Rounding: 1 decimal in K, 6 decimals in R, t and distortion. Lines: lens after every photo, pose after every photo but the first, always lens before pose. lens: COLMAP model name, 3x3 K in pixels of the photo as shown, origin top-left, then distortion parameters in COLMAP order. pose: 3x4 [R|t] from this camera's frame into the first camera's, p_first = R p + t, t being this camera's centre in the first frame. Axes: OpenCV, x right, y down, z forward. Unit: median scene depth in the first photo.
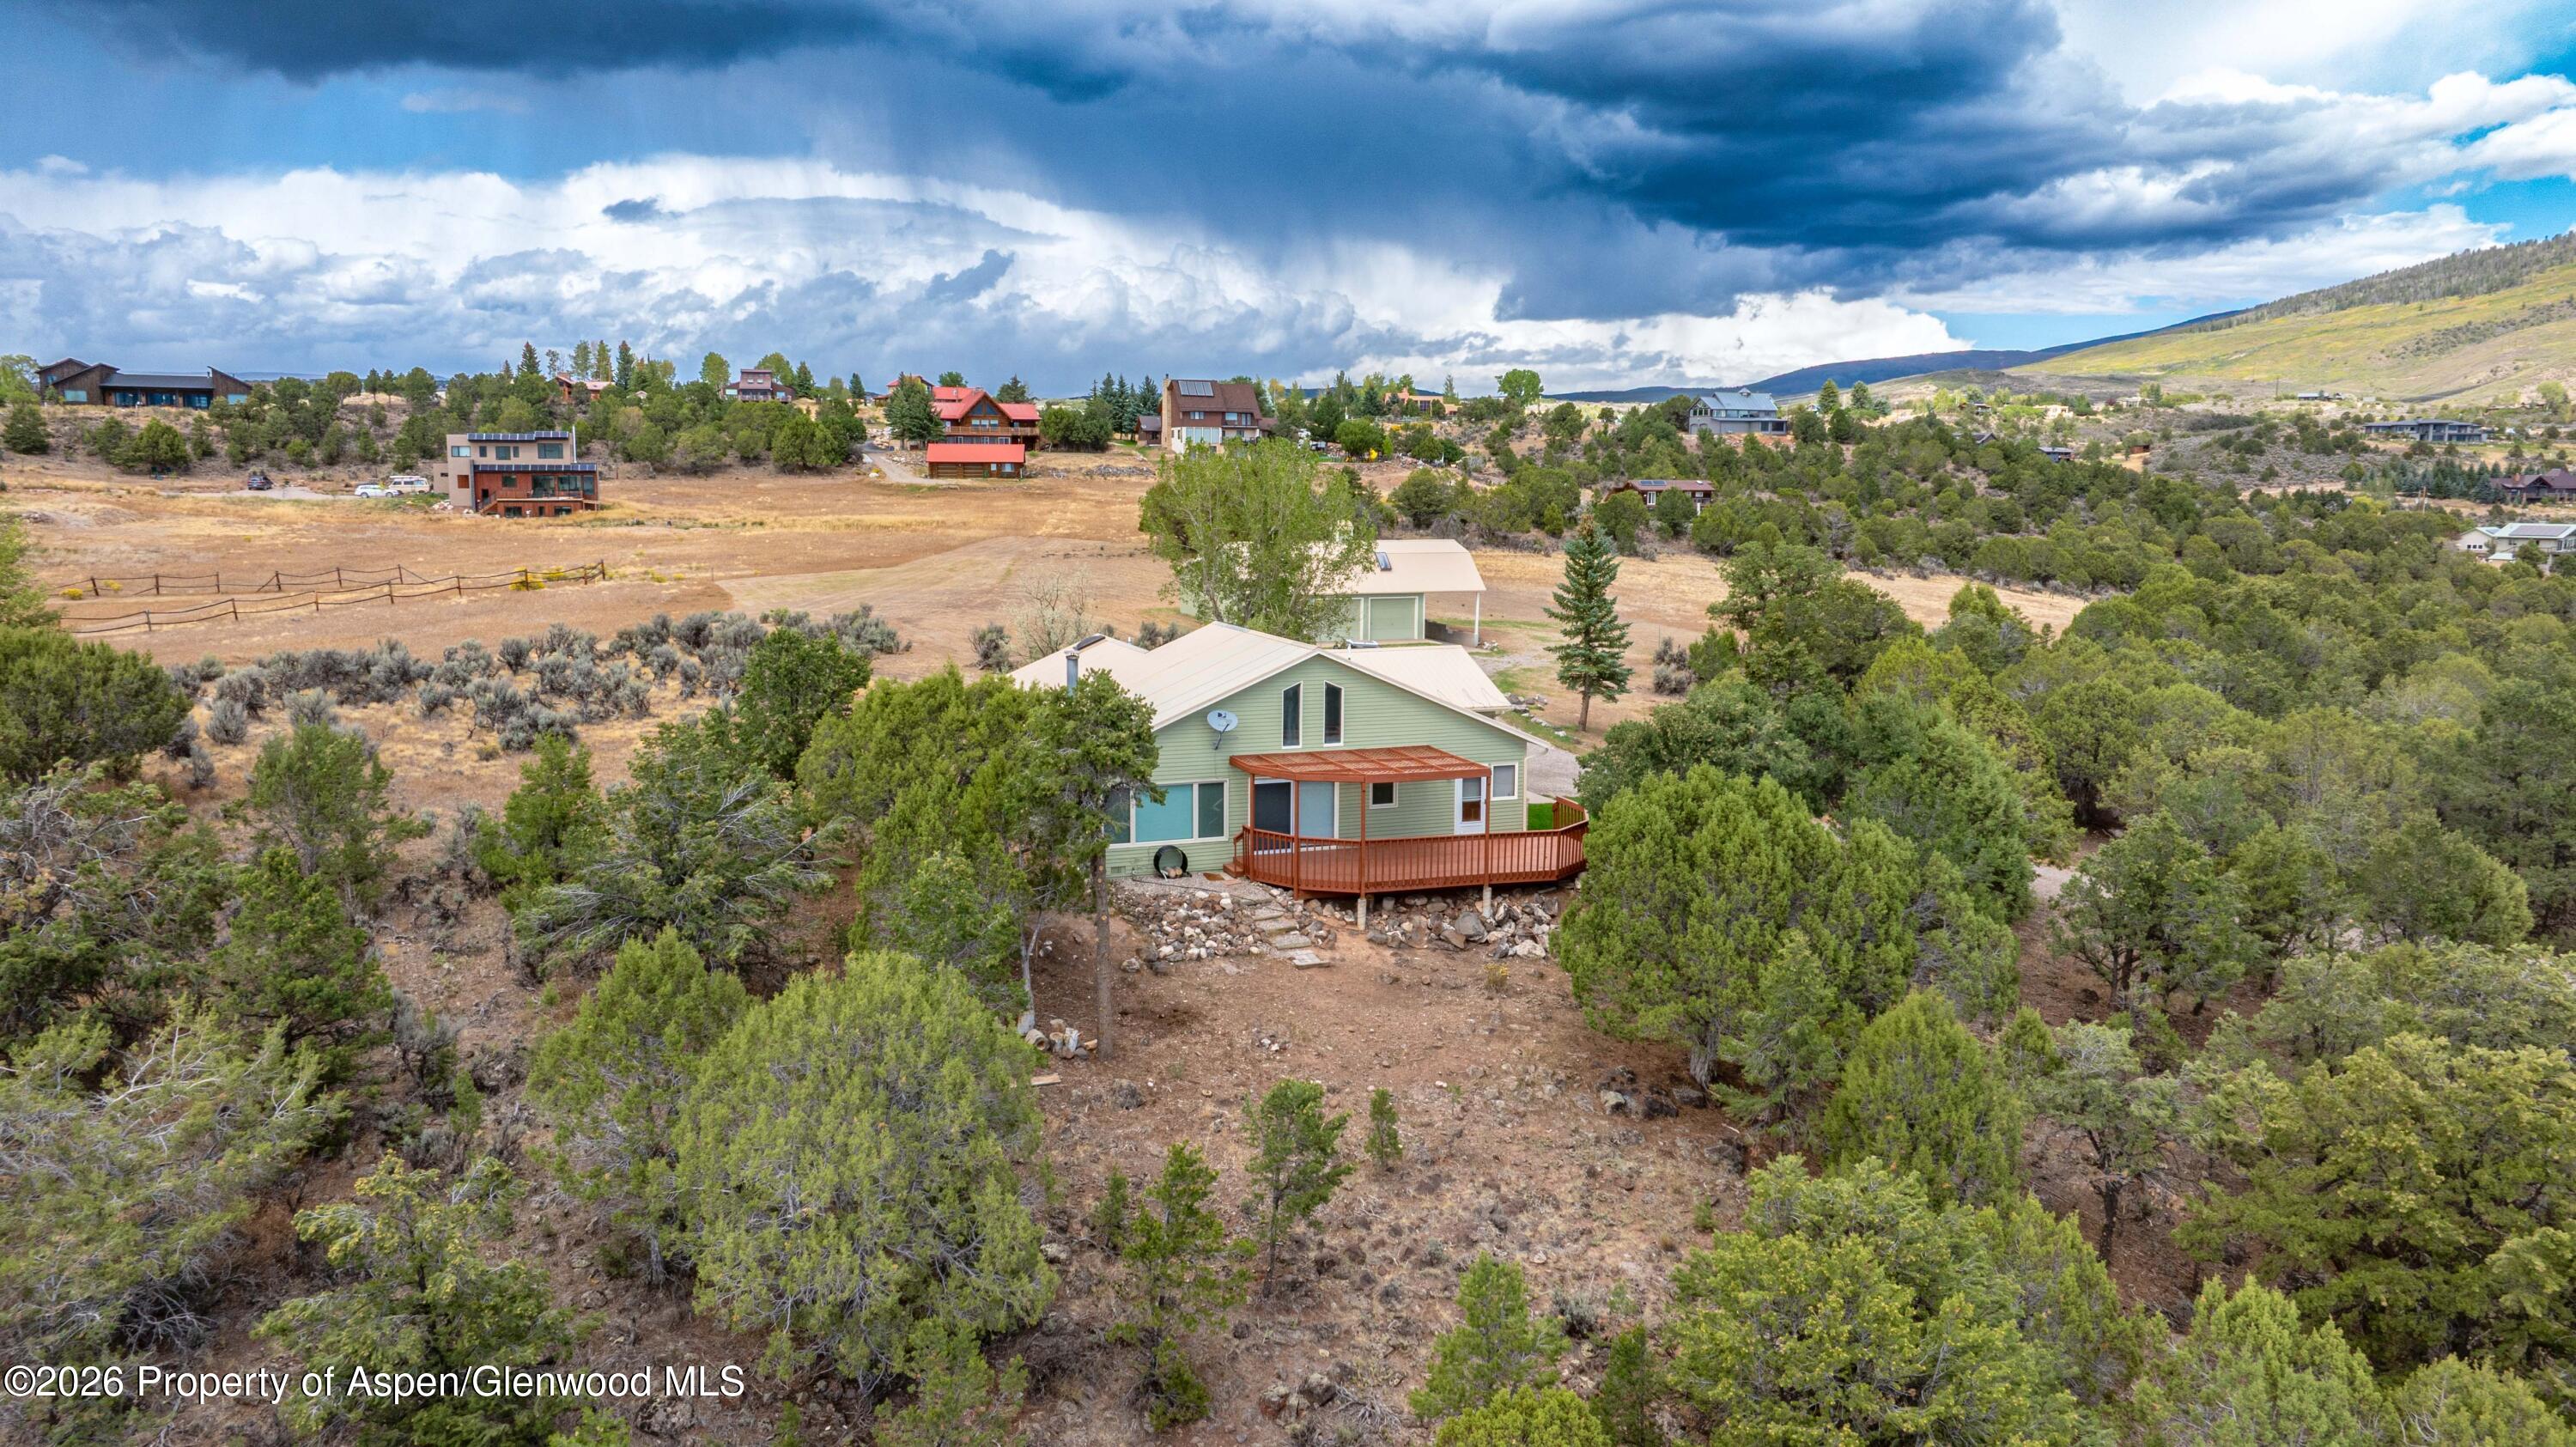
lens RADIAL K [[1893.1, 0, 1285.4], [0, 1893.1, 741.2], [0, 0, 1]] dist [-0.005906, 0.022730]
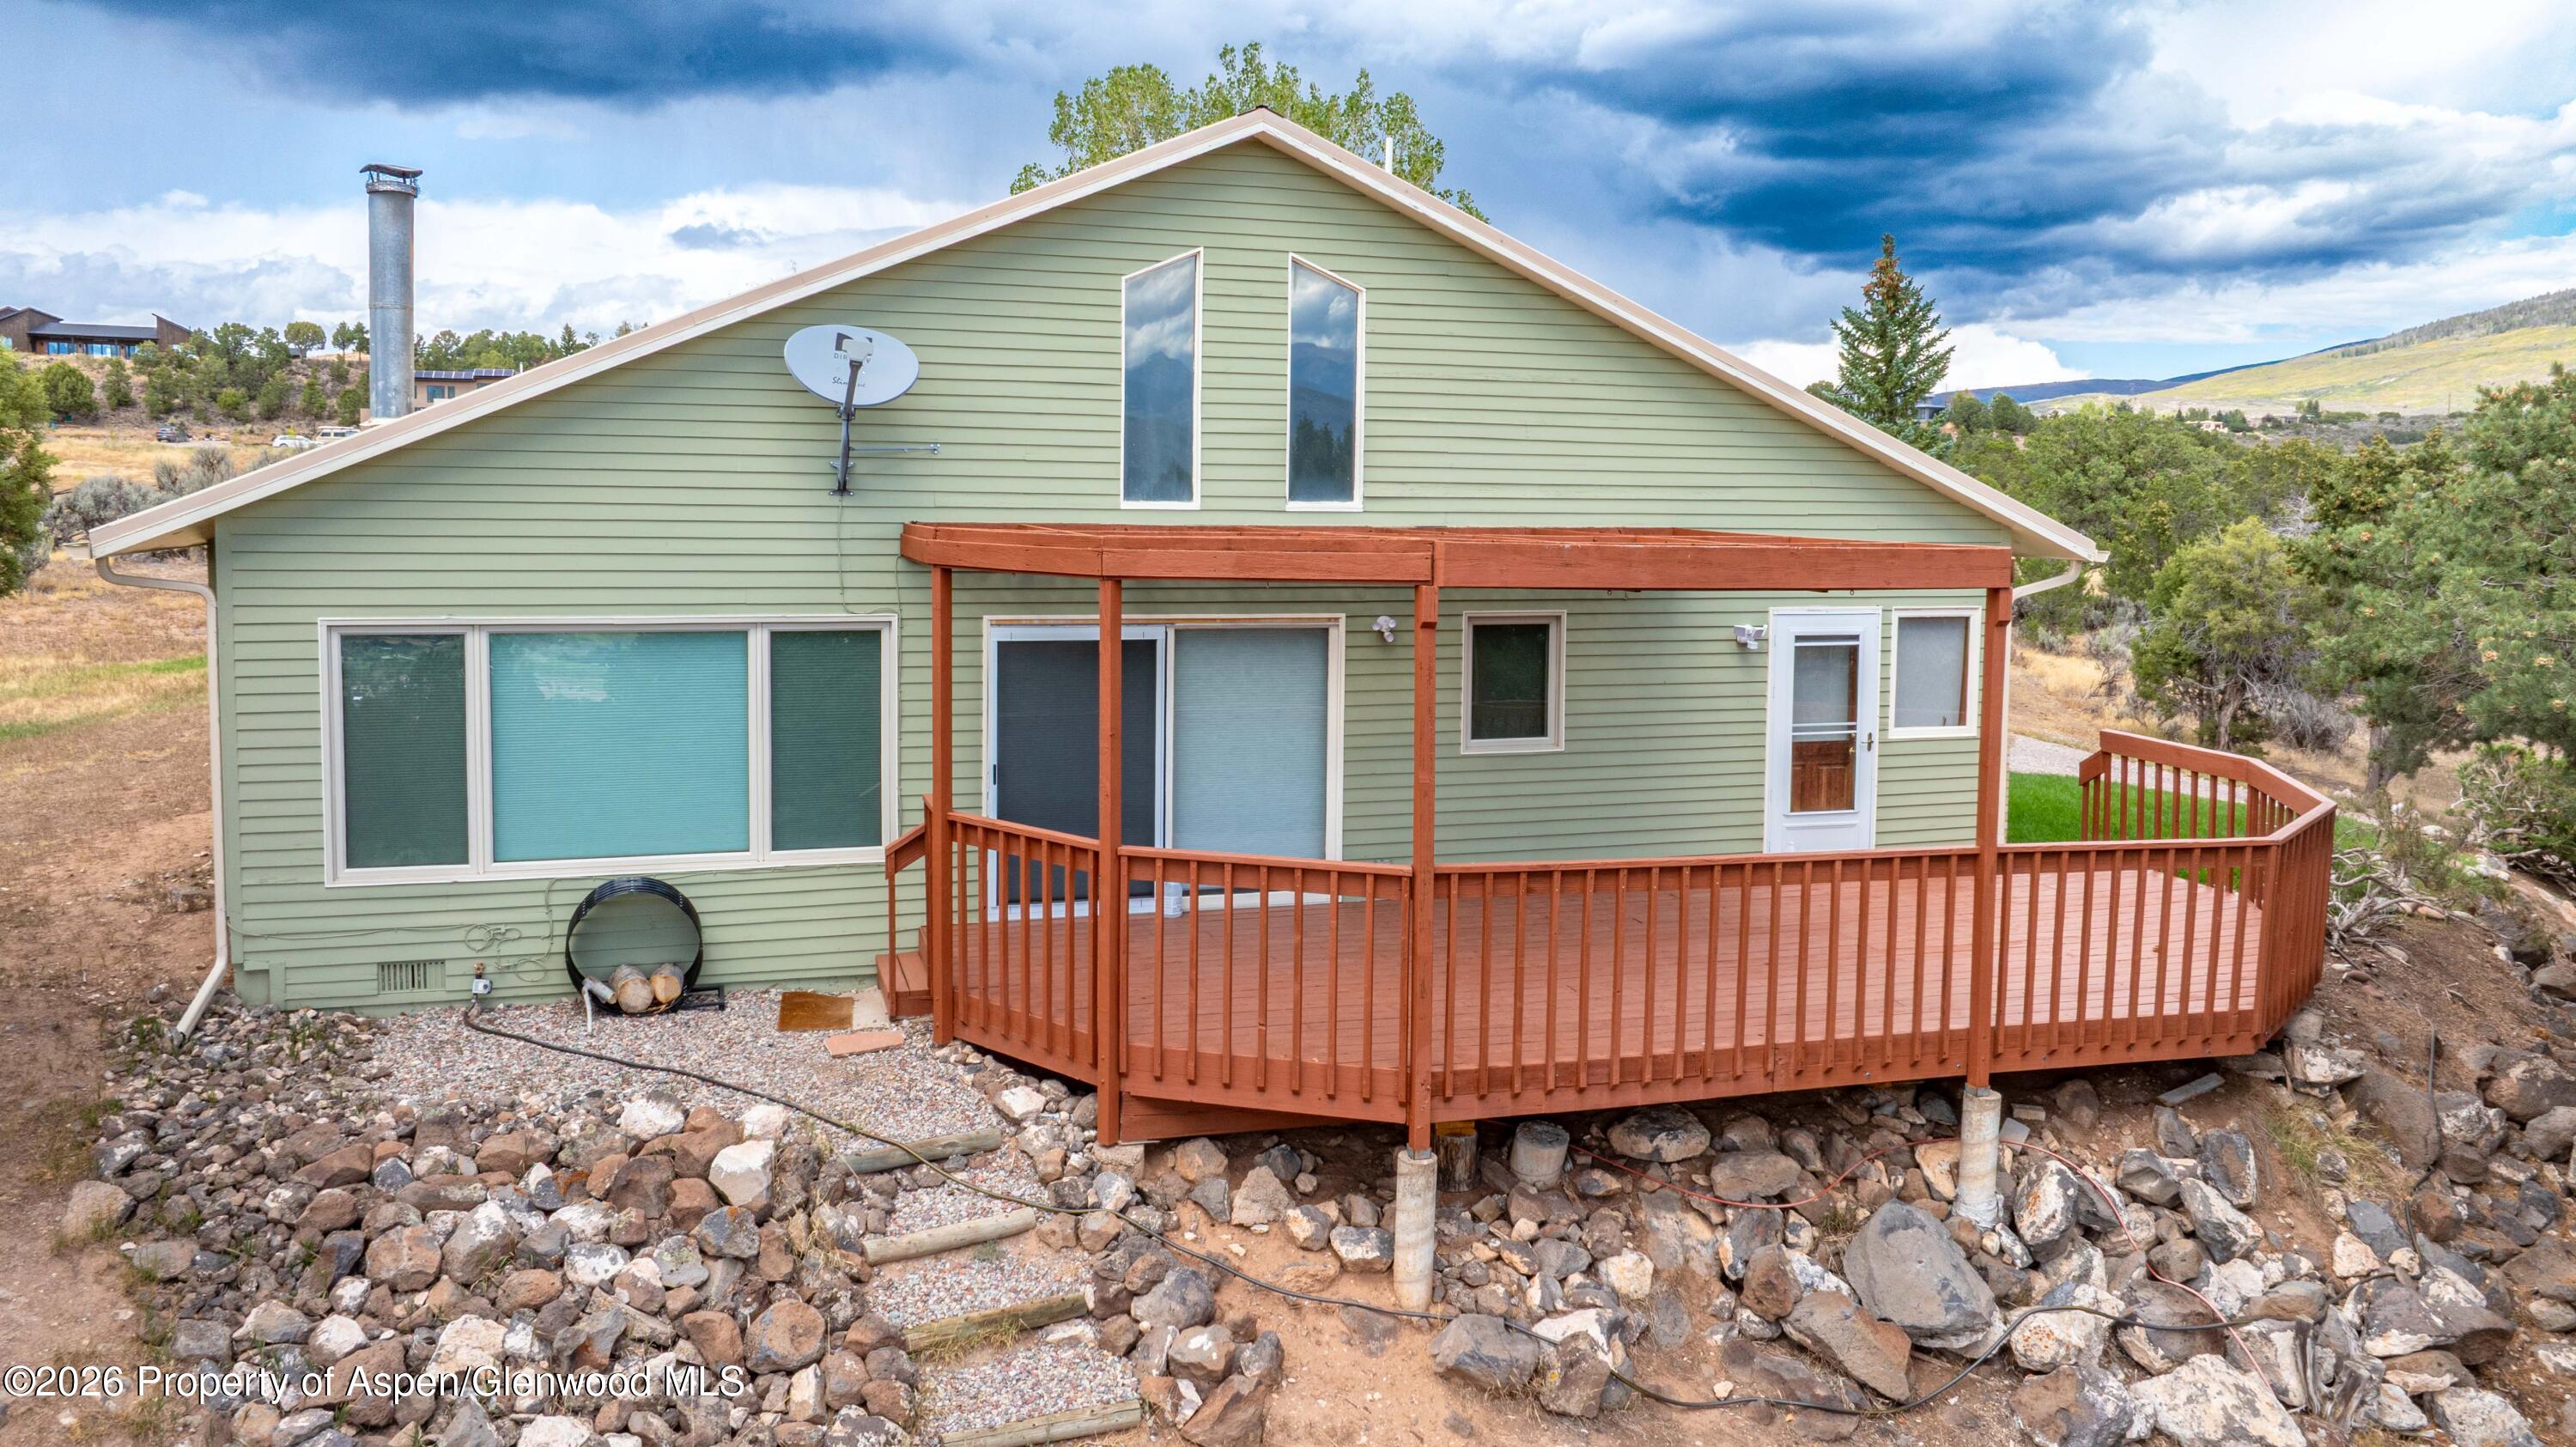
lens RADIAL K [[1893.1, 0, 1290.3], [0, 1893.1, 660.0], [0, 0, 1]] dist [-0.005906, 0.022730]
pose [[0.999084, 0.013586, -0.040583, 0.005853], [-0.015899, 0.998235, -0.057227, 0.007092], [0.039734, 0.057820, 0.997536, 0.135196]]
